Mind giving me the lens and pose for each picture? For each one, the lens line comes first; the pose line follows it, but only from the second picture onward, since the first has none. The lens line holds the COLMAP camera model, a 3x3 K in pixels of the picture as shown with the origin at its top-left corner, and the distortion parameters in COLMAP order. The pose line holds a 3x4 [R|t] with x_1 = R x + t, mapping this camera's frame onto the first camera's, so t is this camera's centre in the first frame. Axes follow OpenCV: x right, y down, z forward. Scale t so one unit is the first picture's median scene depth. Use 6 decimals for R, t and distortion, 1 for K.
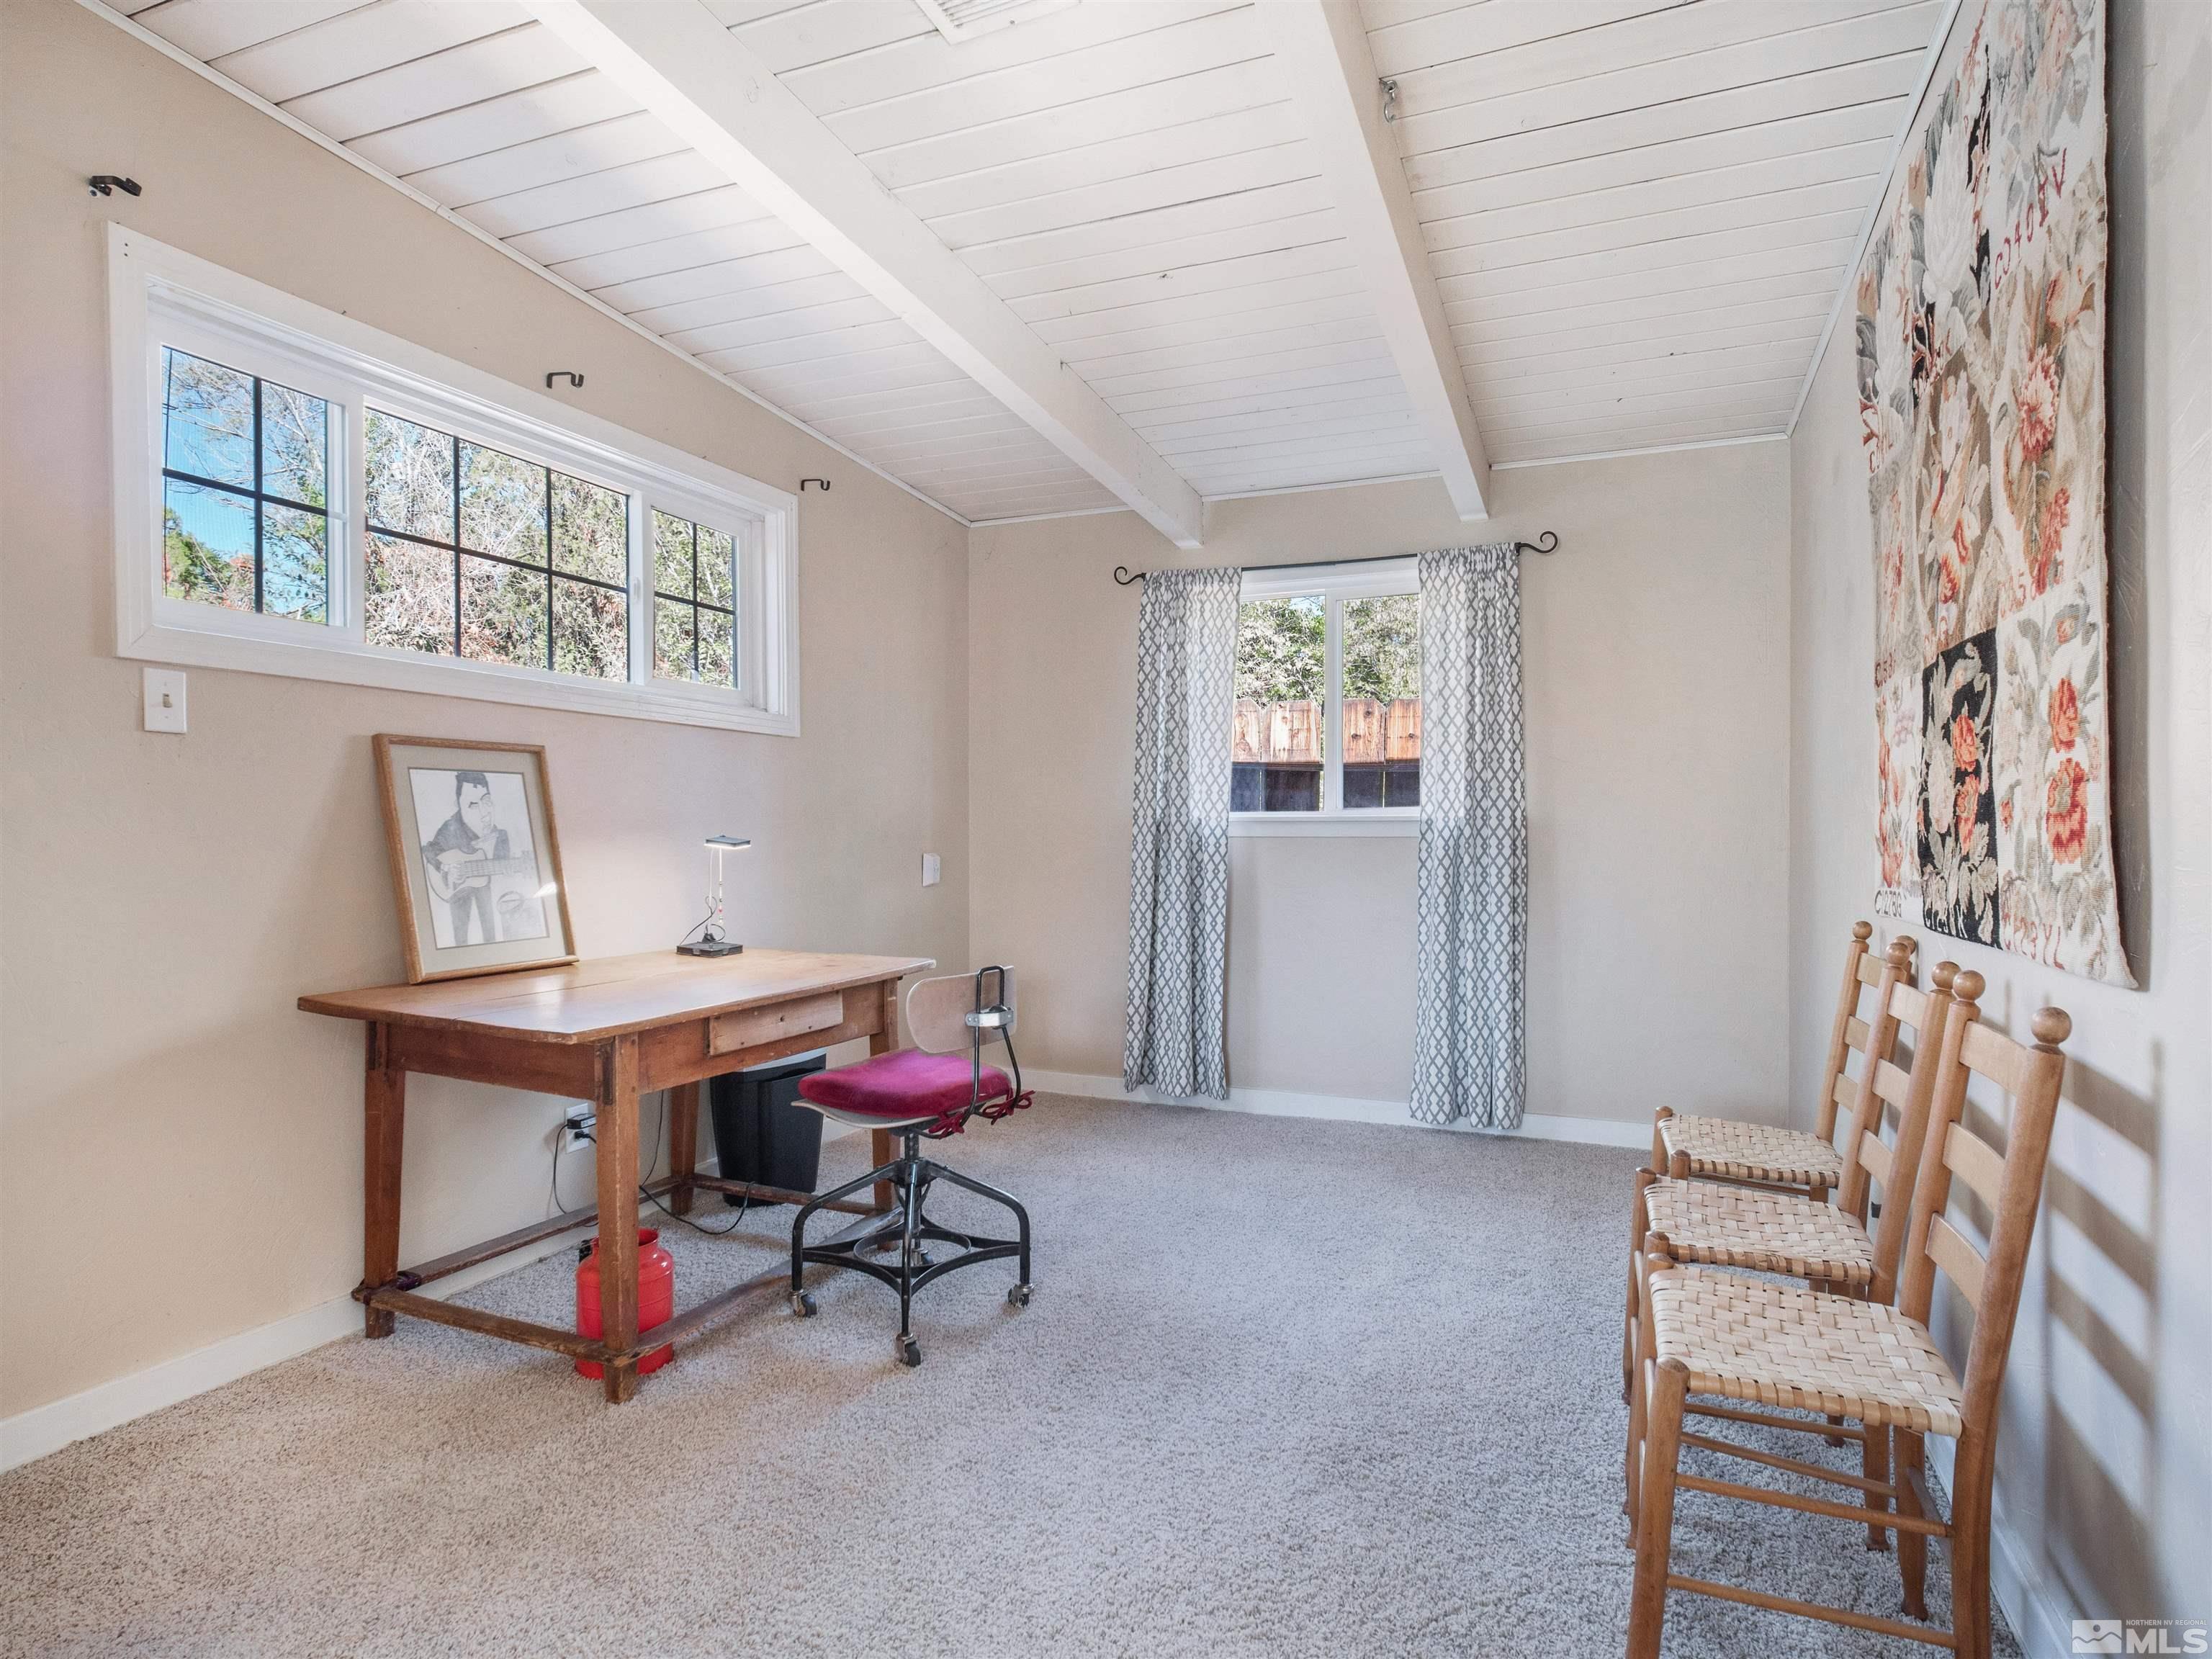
lens RADIAL K [[1216.5, 0, 1097.6], [0, 1216.5, 830.5], [0, 0, 1]] dist [0.003201, -0.003436]
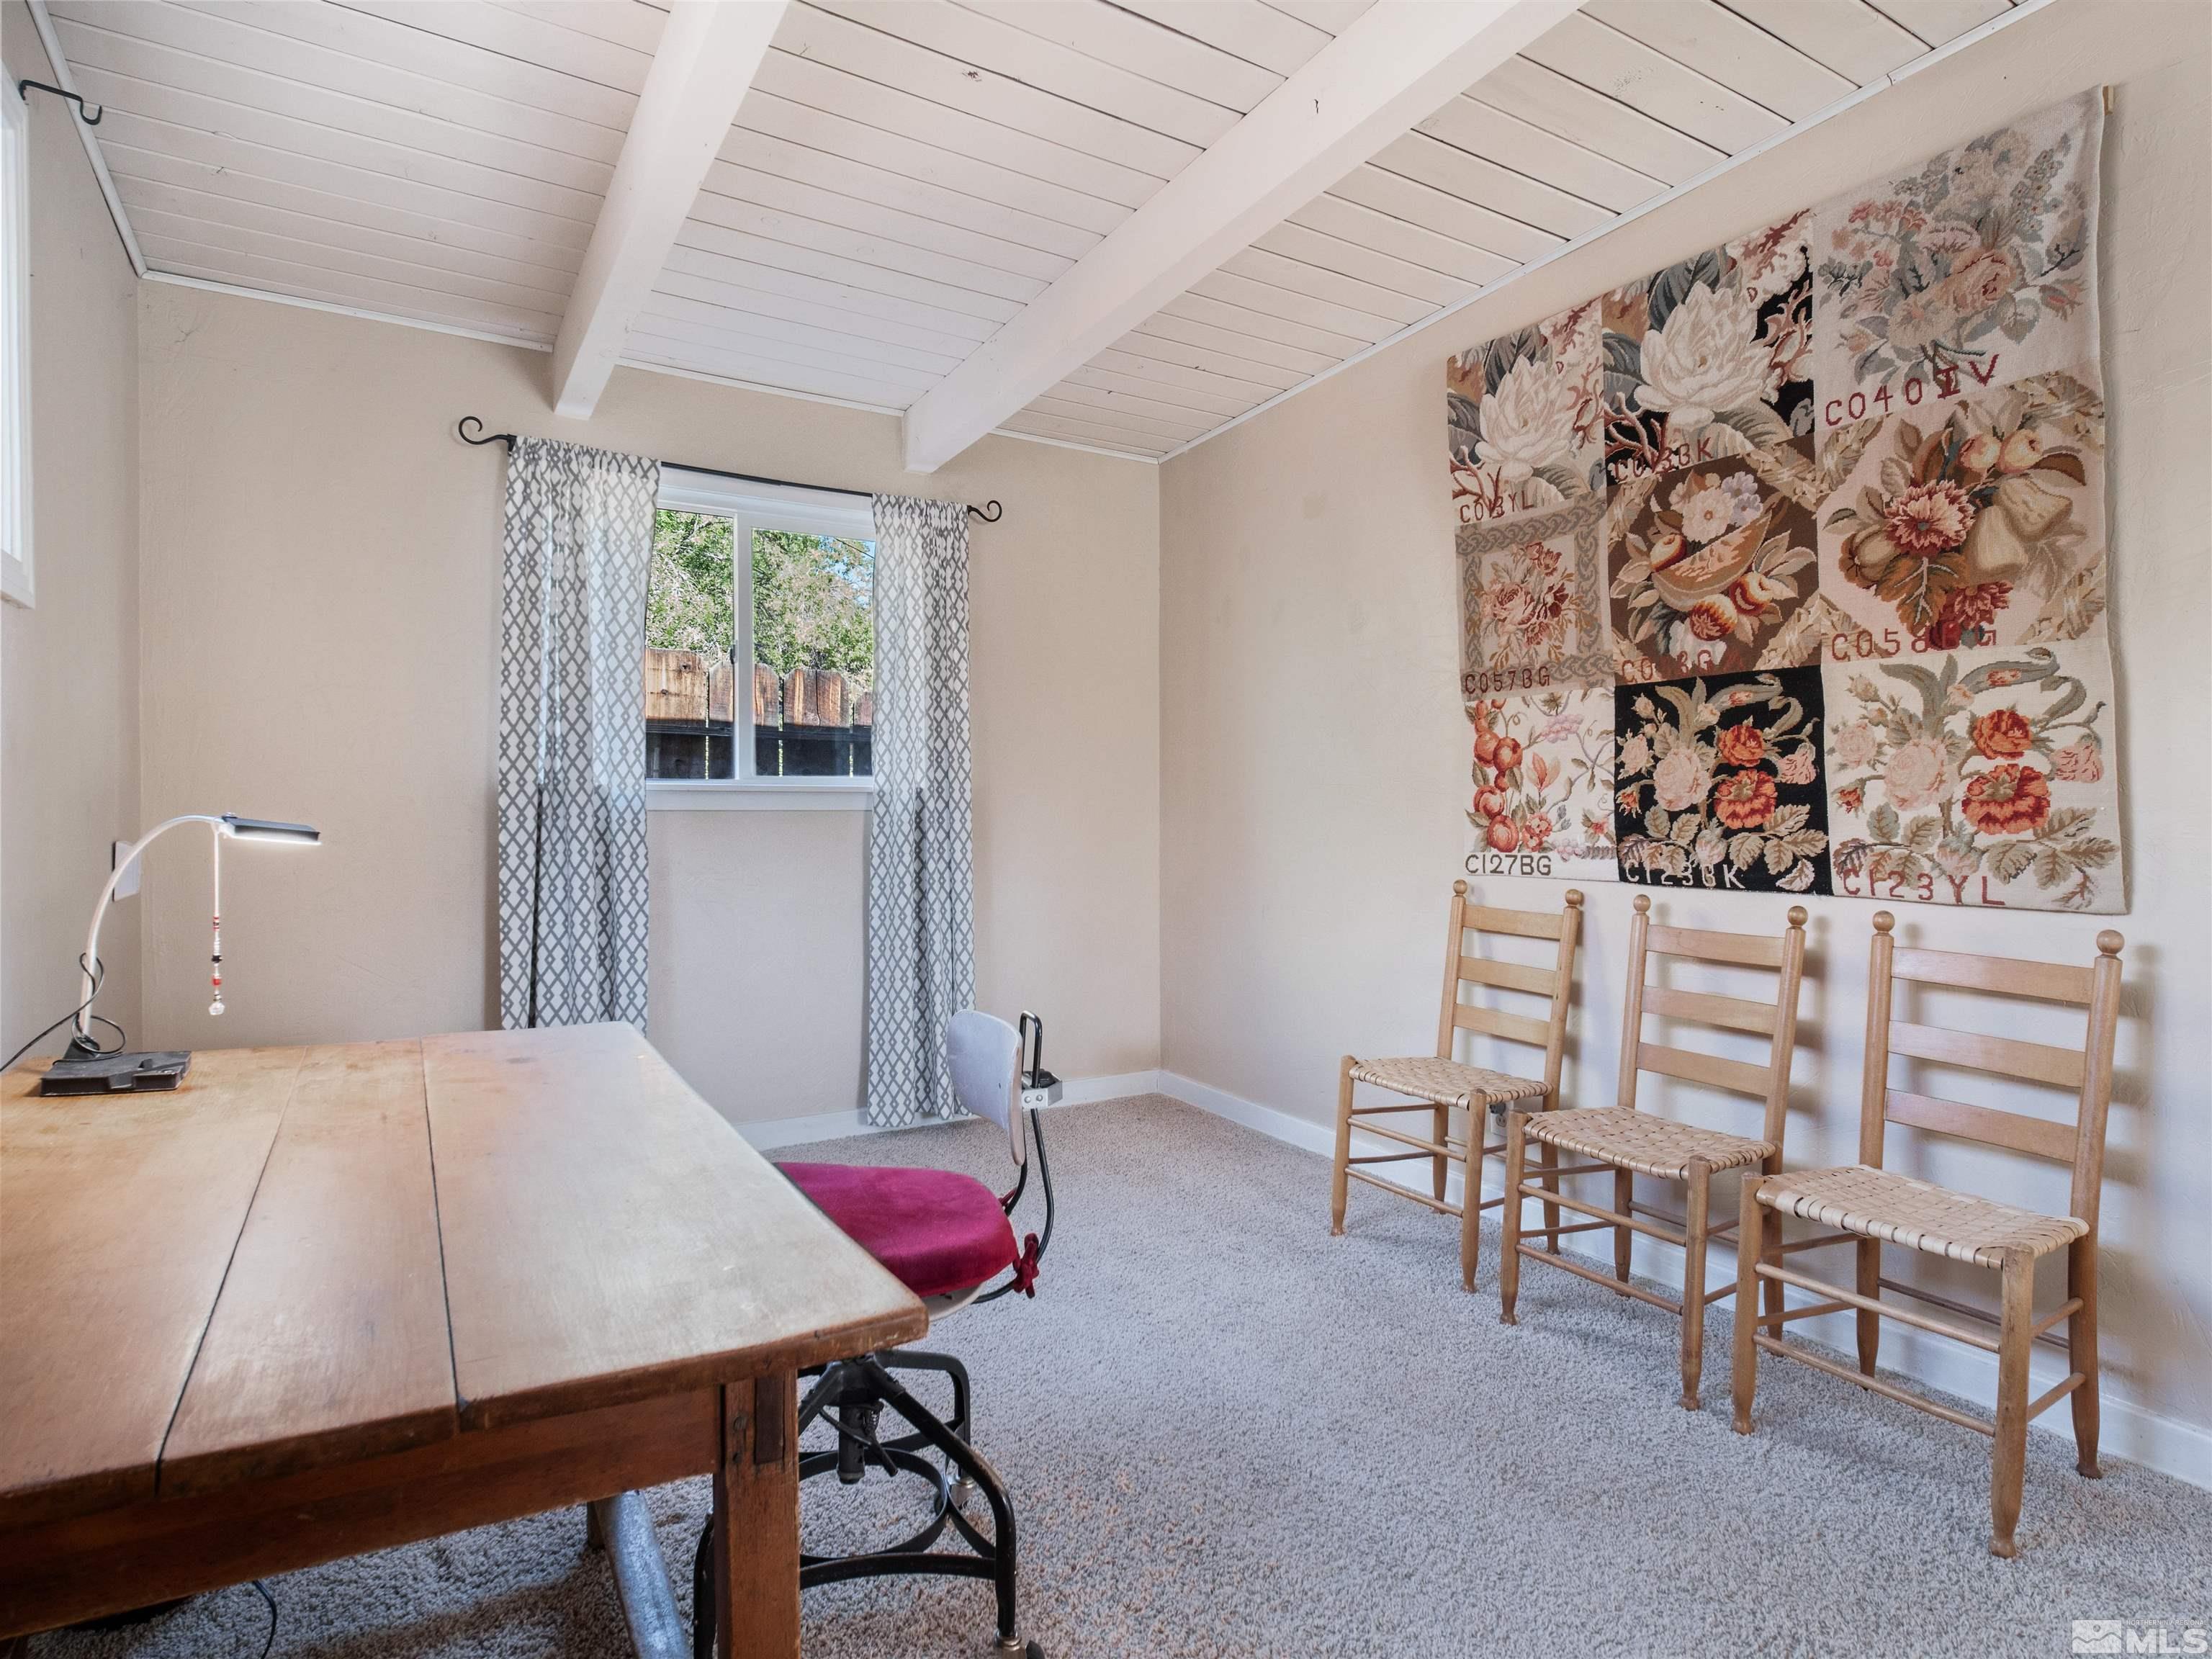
lens RADIAL K [[1216.5, 0, 1102.4], [0, 1216.5, 822.2], [0, 0, 1]] dist [0.003201, -0.003436]
pose [[0.594208, -0.006131, 0.804288, -0.355772], [-0.006893, 0.999895, 0.012715, 0.000655], [-0.804282, -0.013099, 0.594104, 0.332468]]
